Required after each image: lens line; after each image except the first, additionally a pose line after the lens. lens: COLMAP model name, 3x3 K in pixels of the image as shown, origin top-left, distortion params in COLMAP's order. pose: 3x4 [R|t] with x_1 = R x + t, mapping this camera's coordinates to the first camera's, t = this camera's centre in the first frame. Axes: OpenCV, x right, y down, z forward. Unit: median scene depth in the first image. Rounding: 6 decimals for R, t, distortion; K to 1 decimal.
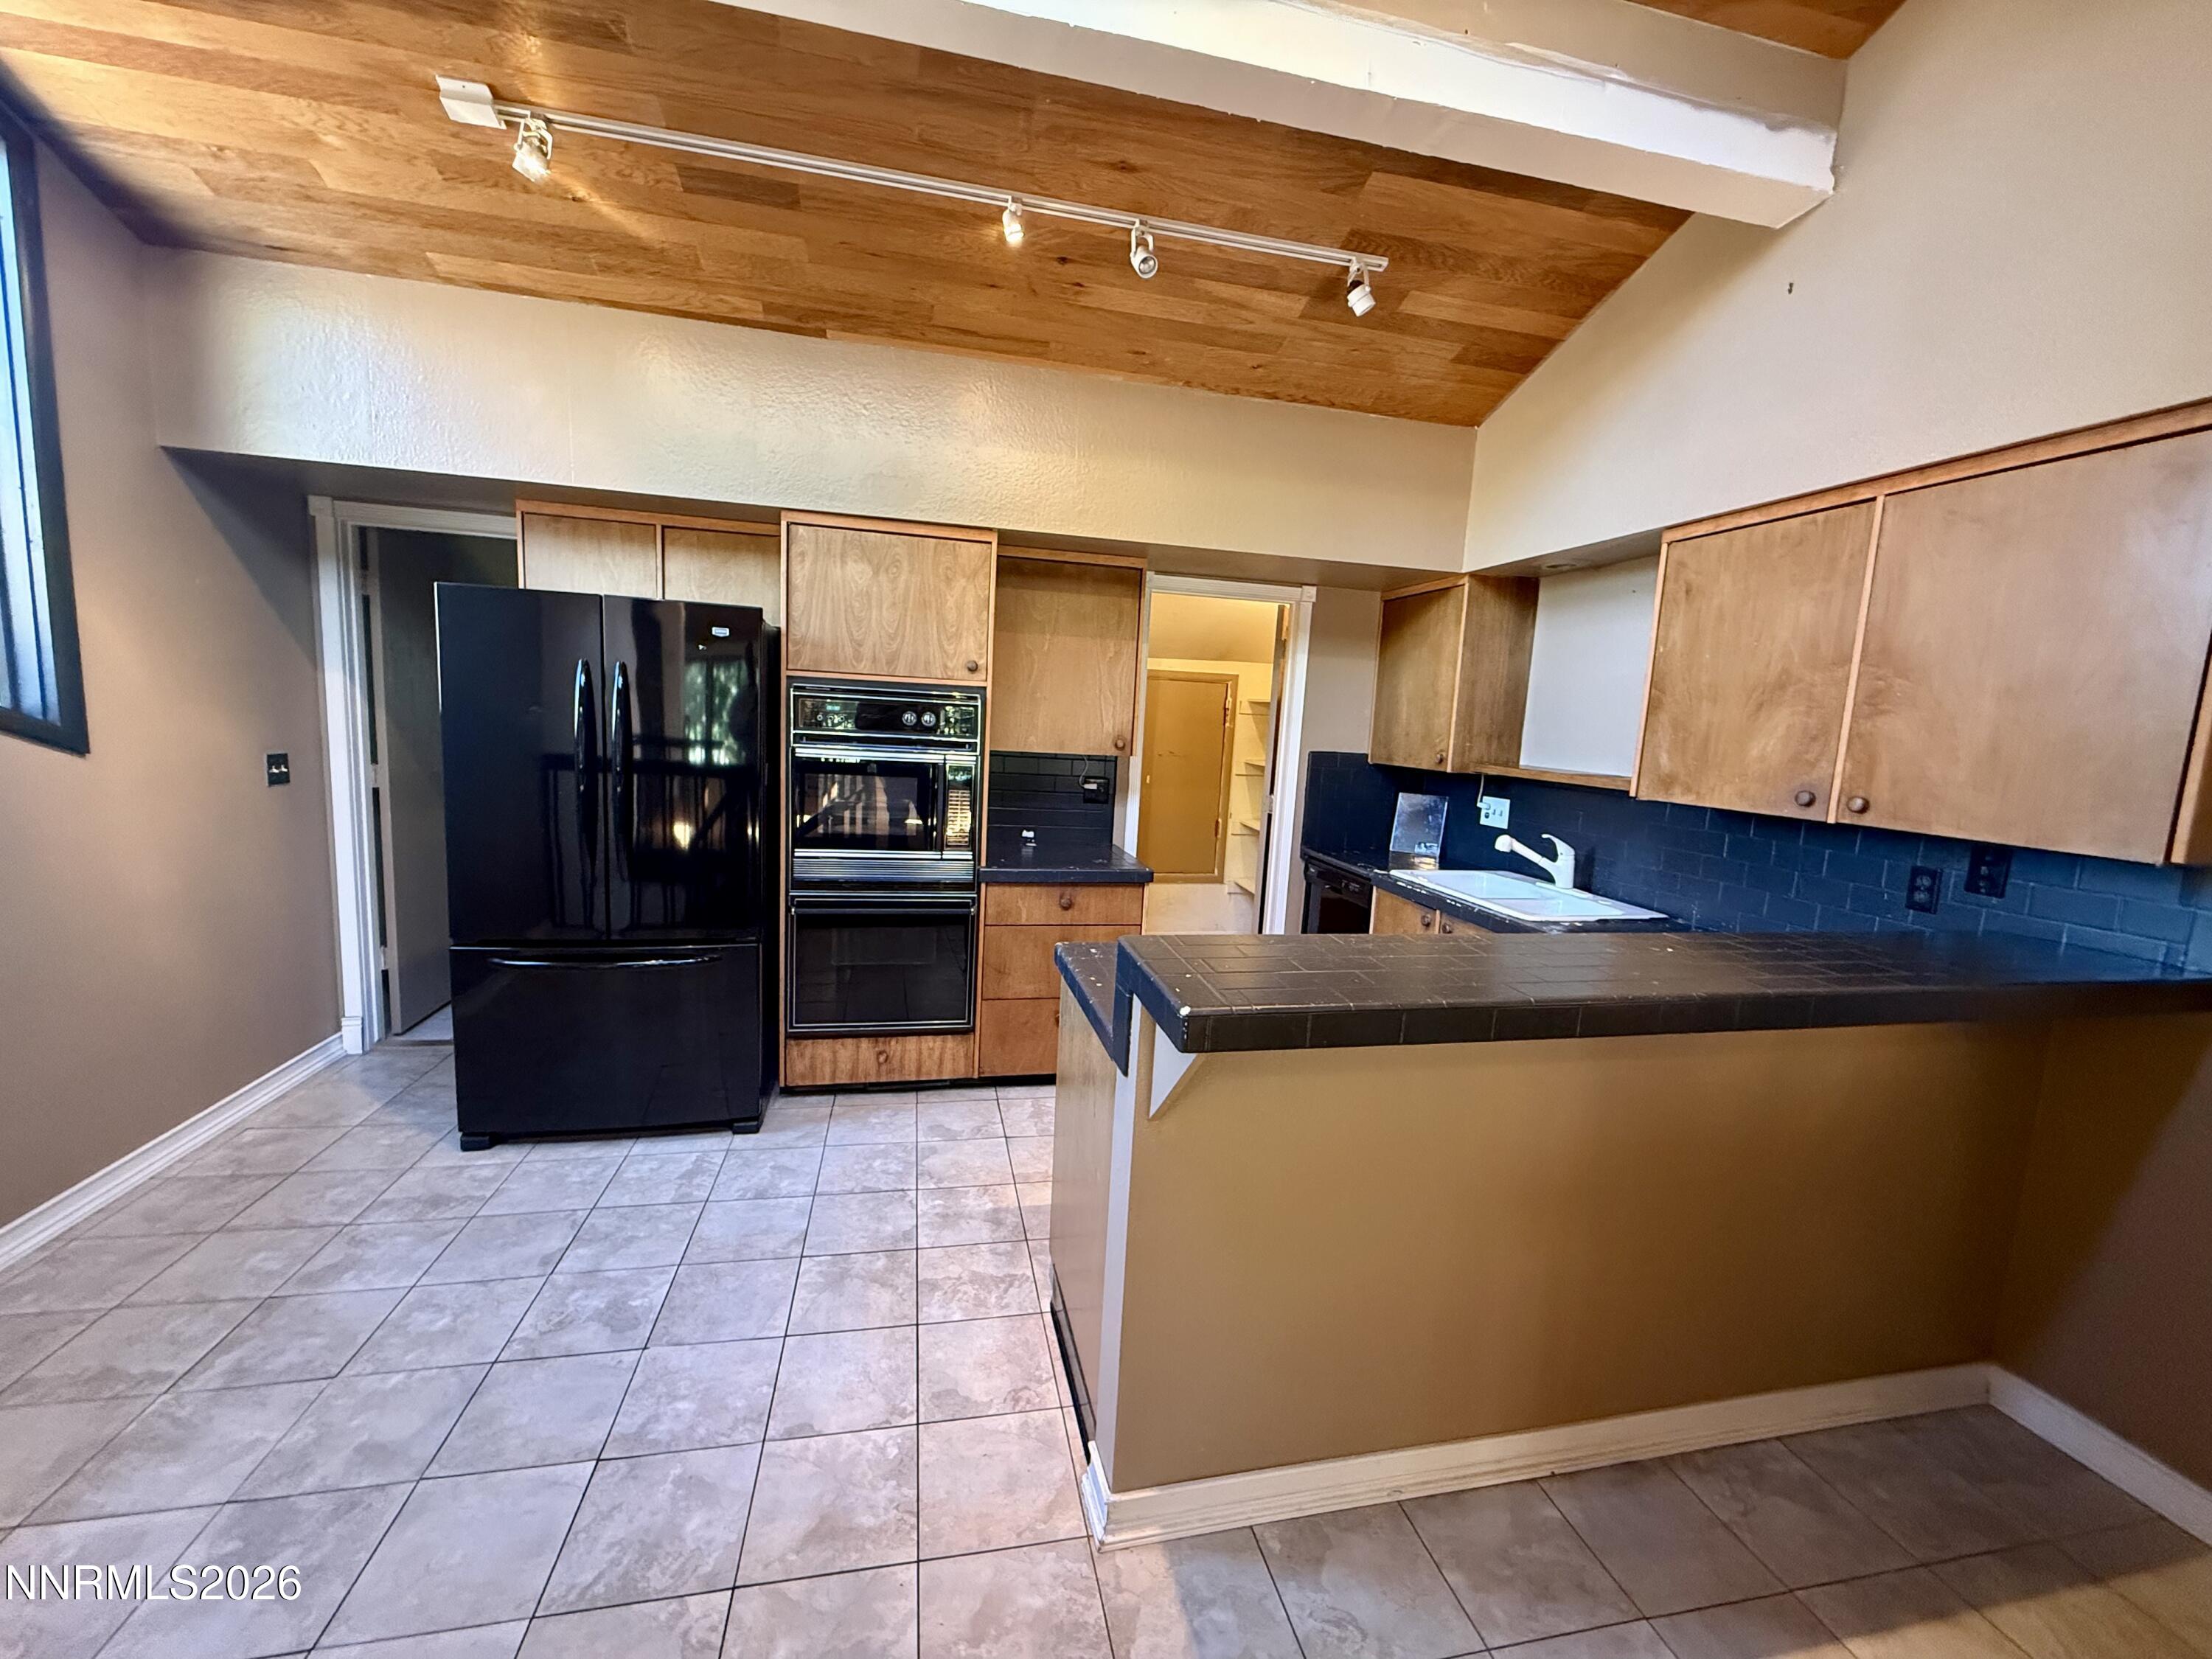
lens RADIAL K [[879.4, 0, 1100.9], [0, 879.4, 831.5], [0, 0, 1]] dist [-0.001532, 0.000039]
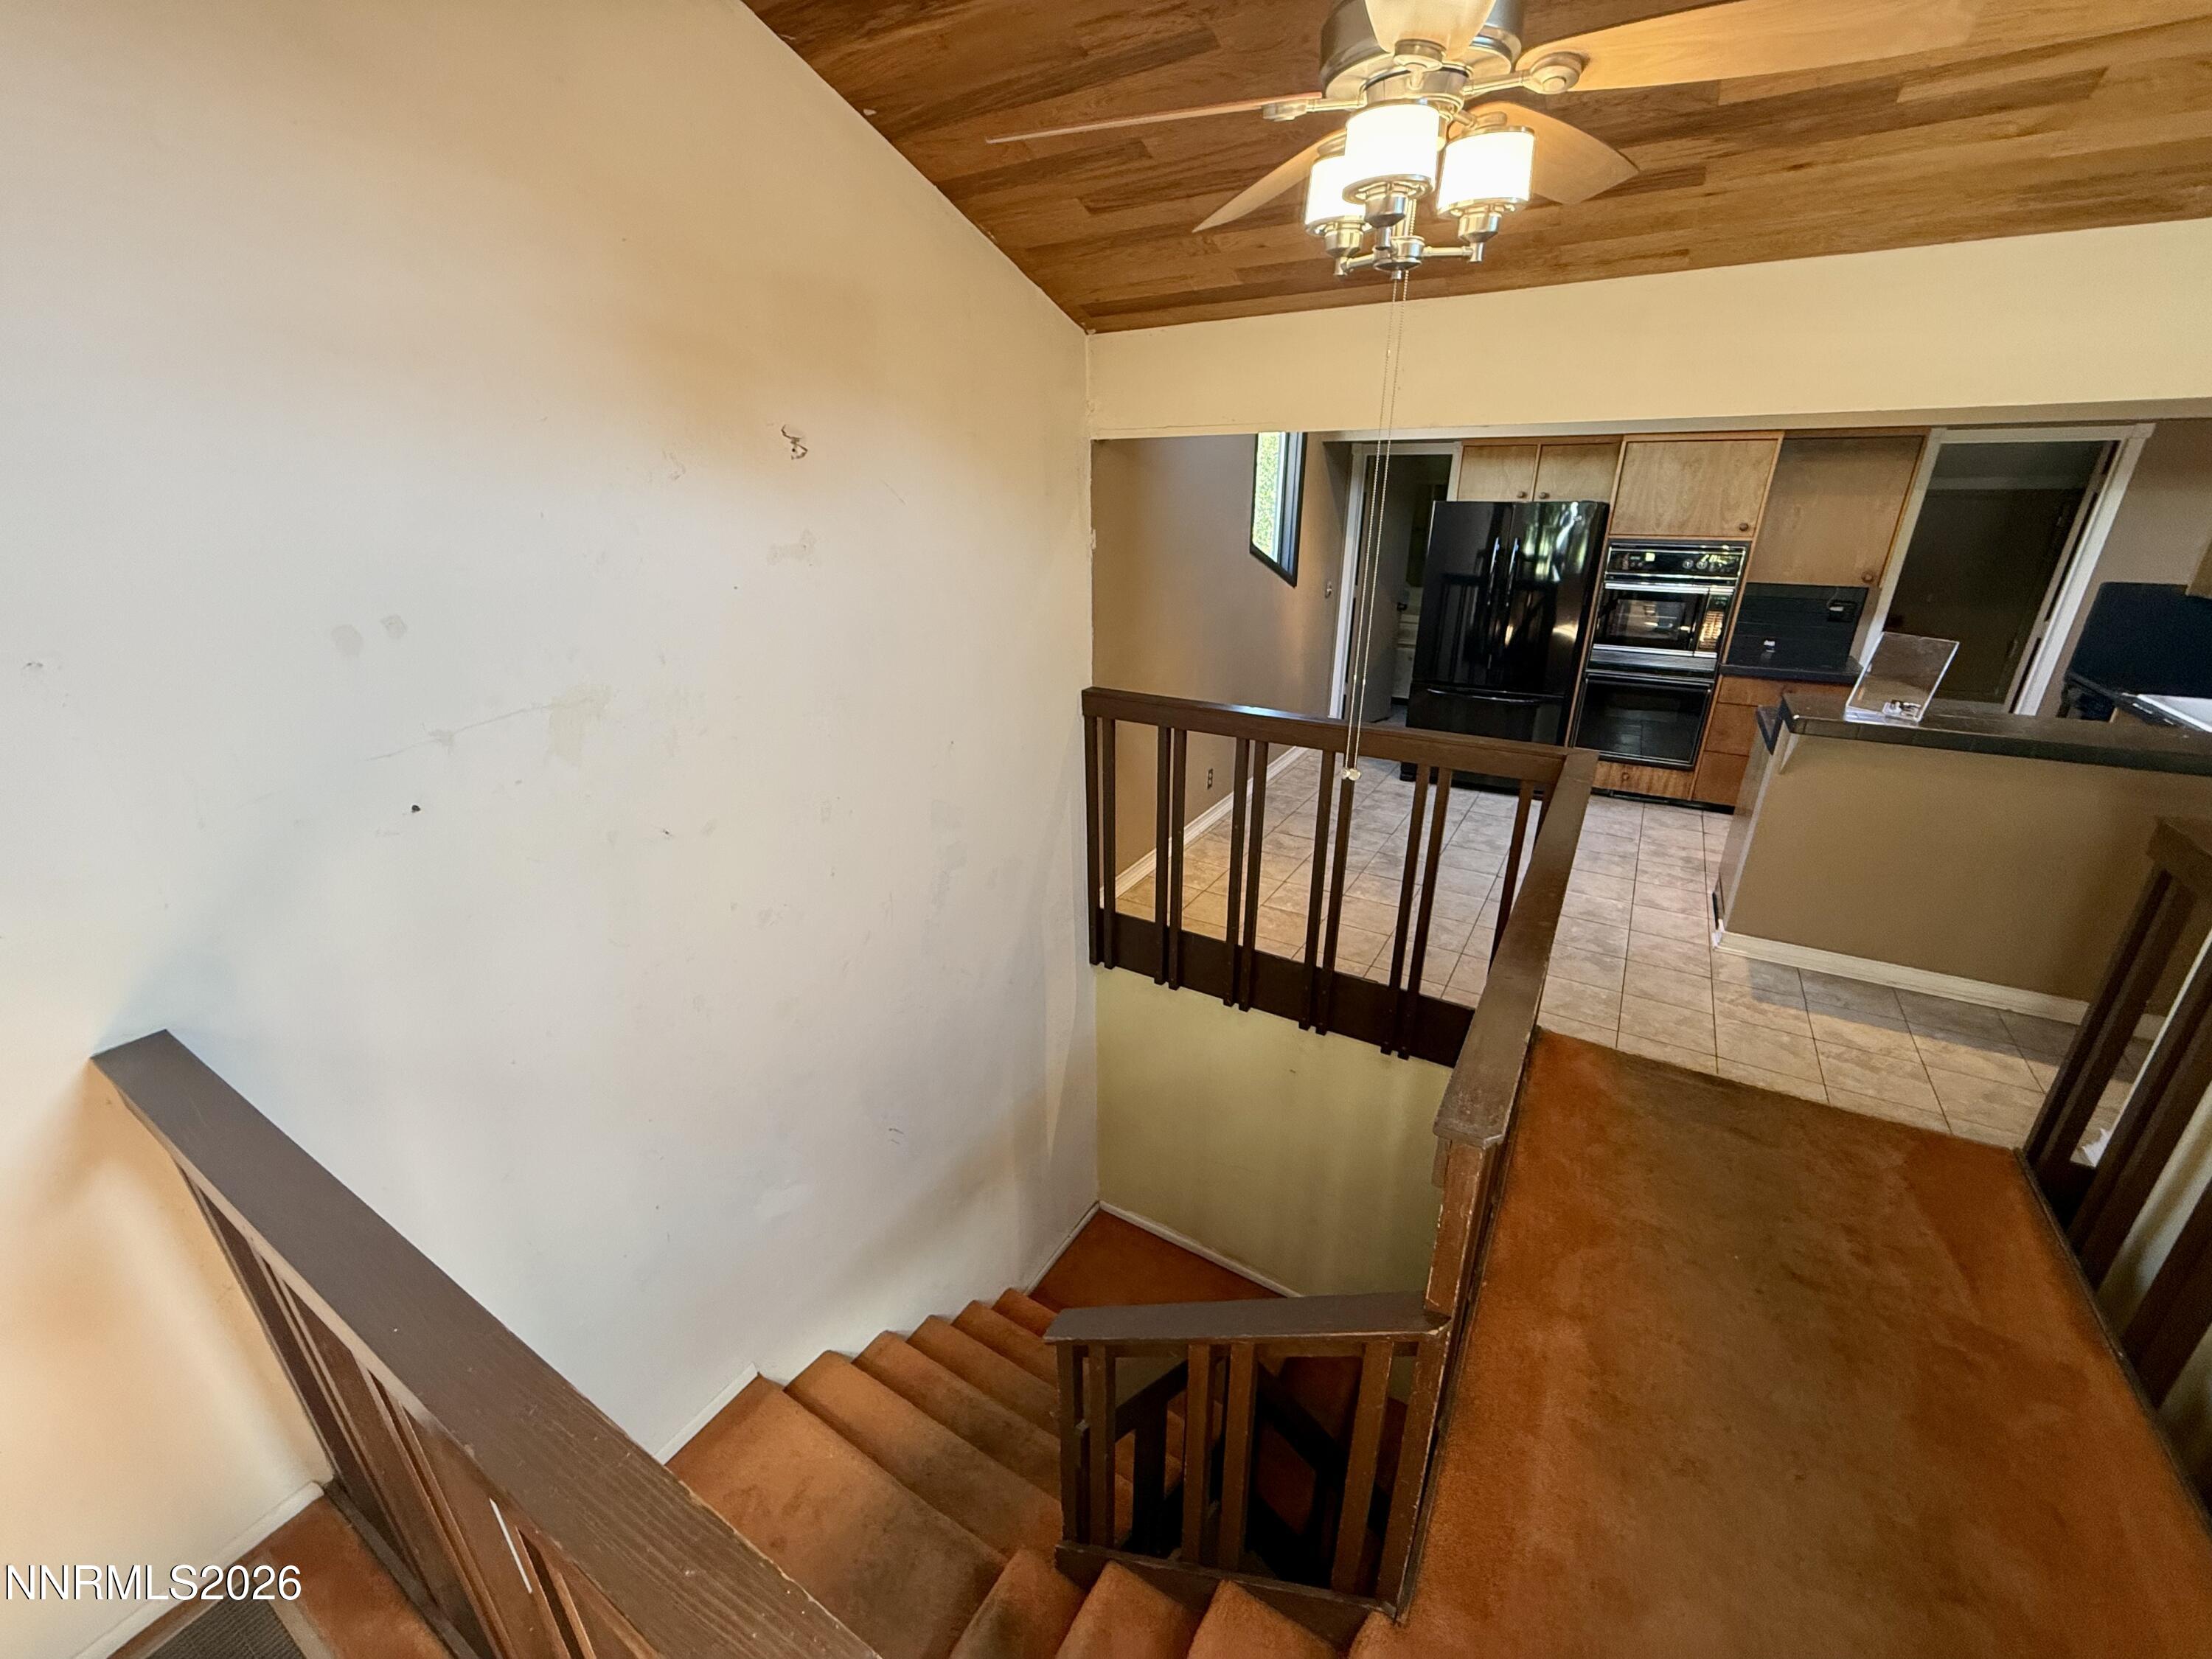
lens RADIAL K [[879.4, 0, 1100.9], [0, 879.4, 831.5], [0, 0, 1]] dist [-0.001532, 0.000039]
pose [[0.727547, 0.200841, -0.656001, 0.146776], [-0.043338, 0.967735, 0.248216, -0.010409], [0.684687, -0.152159, 0.712777, -0.919684]]
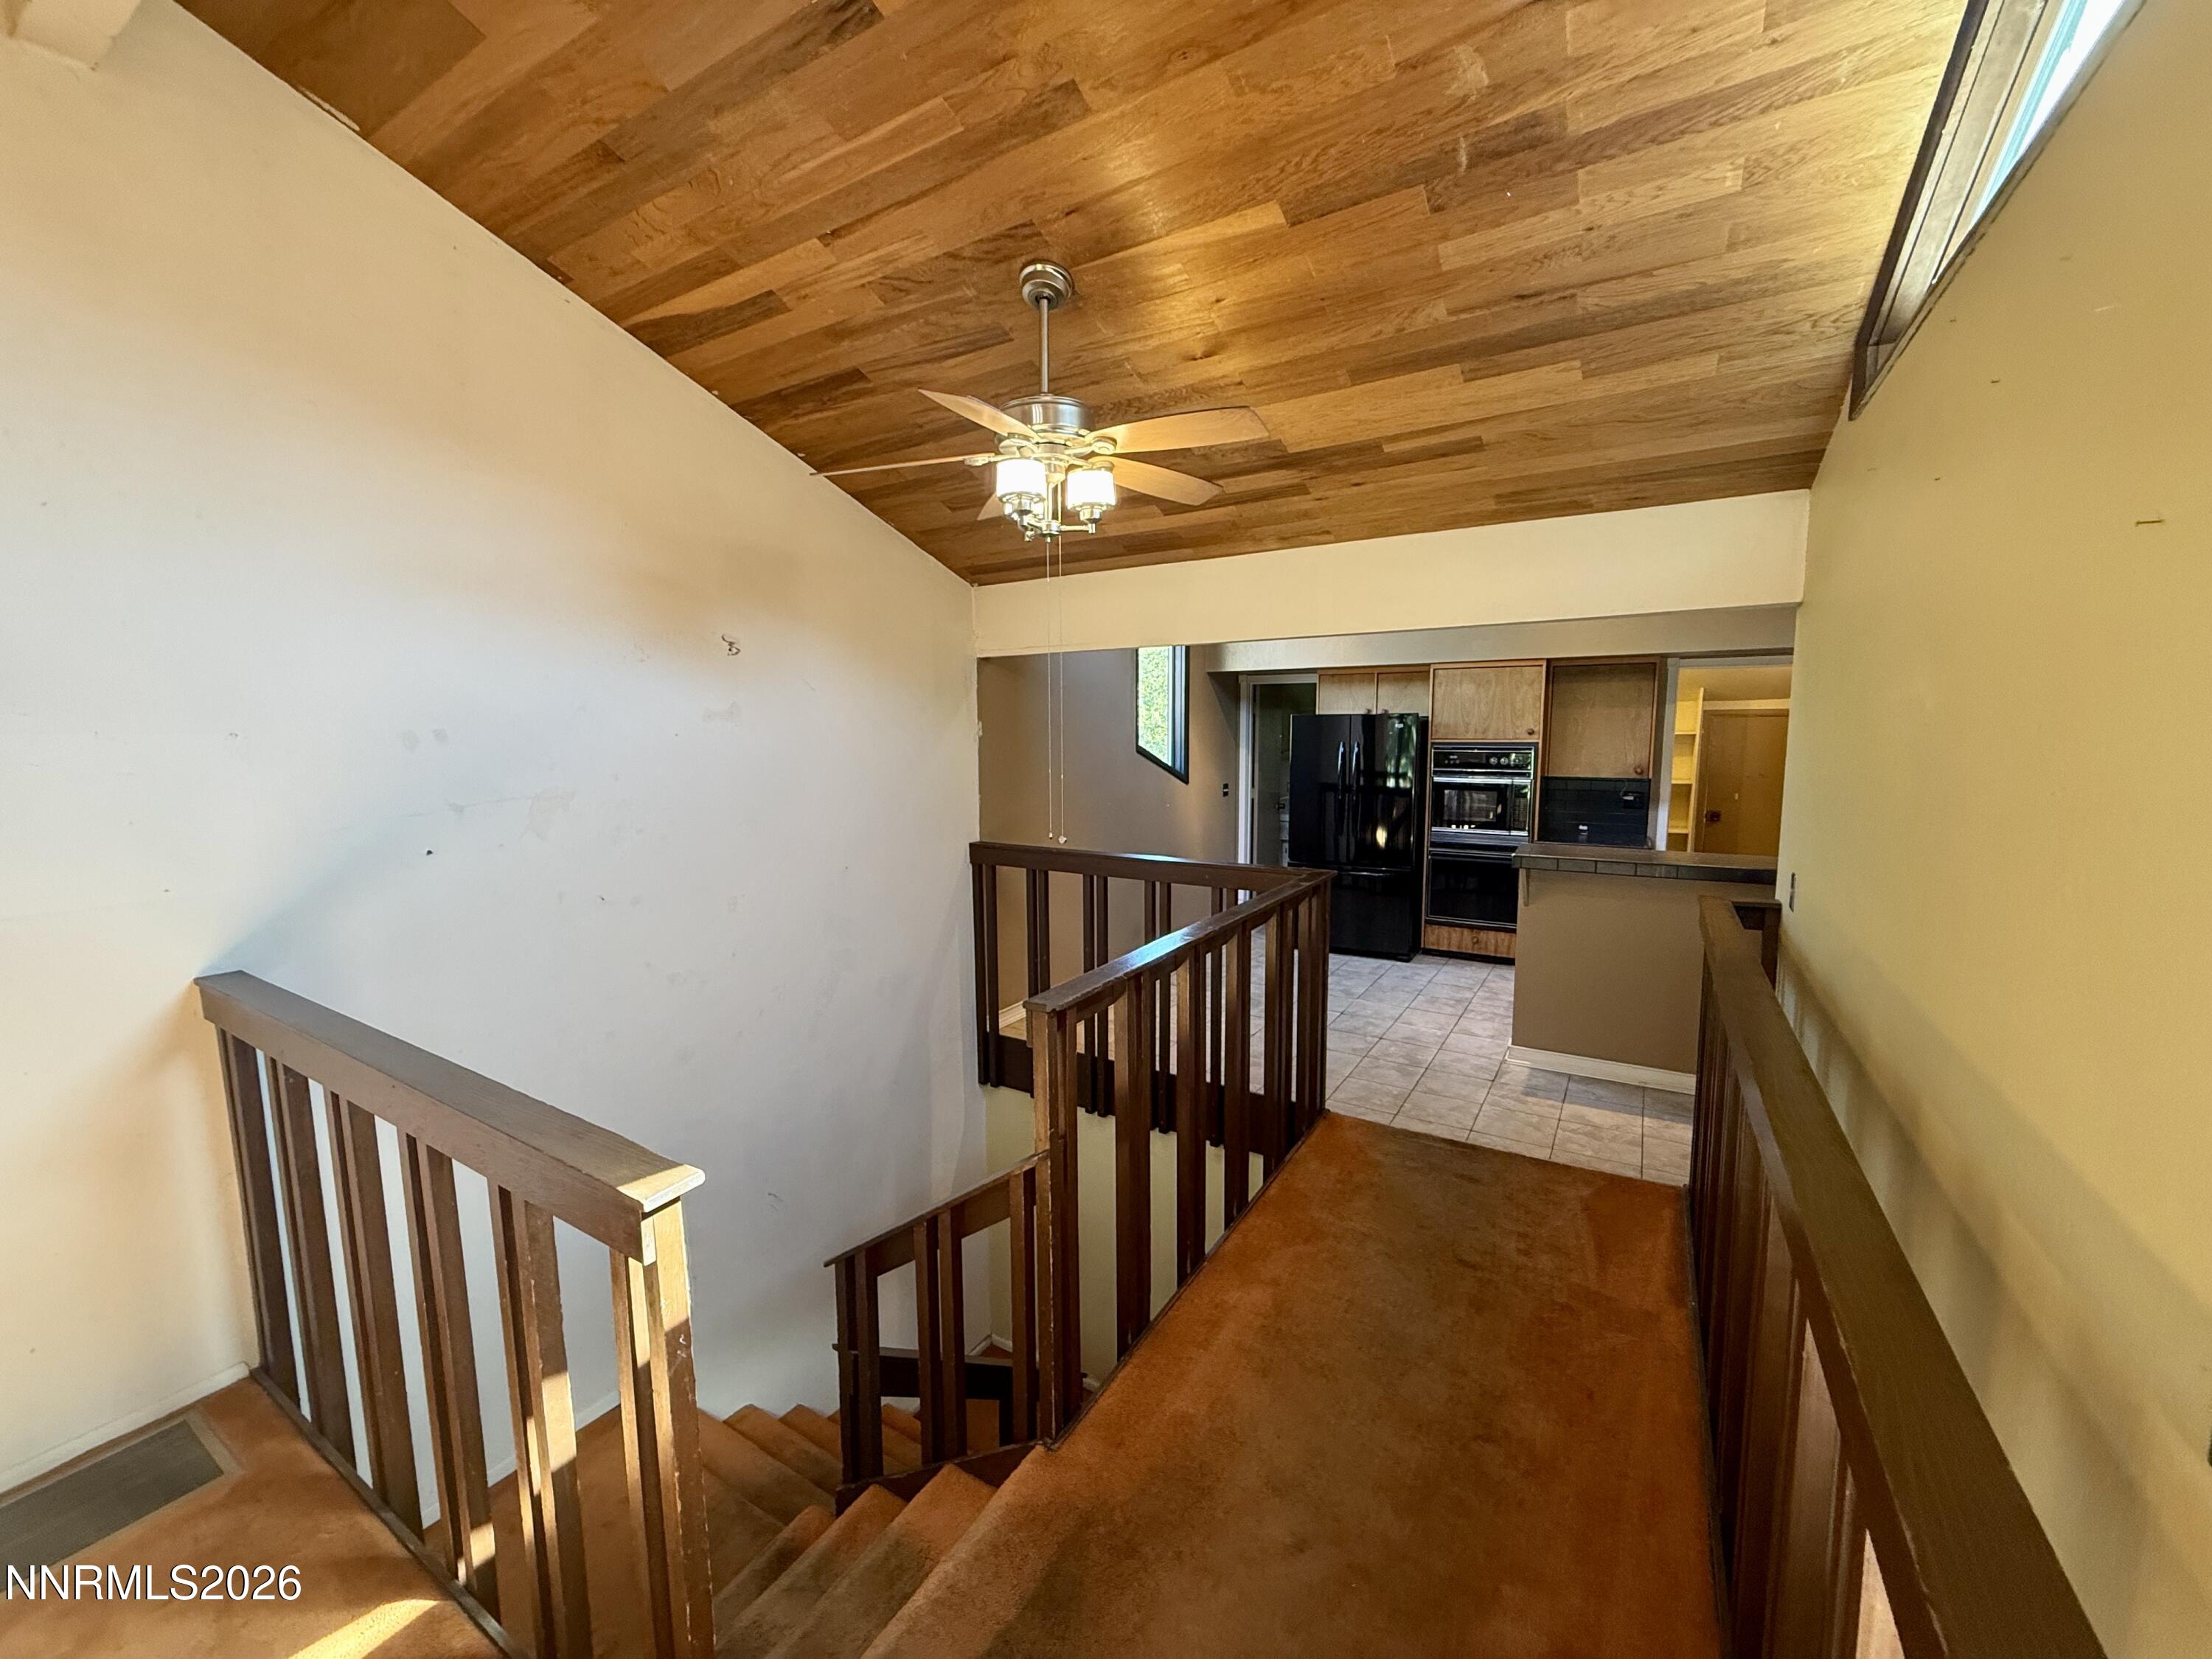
lens RADIAL K [[879.4, 0, 1100.9], [0, 879.4, 831.5], [0, 0, 1]] dist [-0.001532, 0.000039]
pose [[0.720739, 0.024024, -0.692790, 0.501773], [-0.046341, 0.998833, -0.013575, 0.092091], [0.691656, 0.041889, 0.721012, -0.980154]]
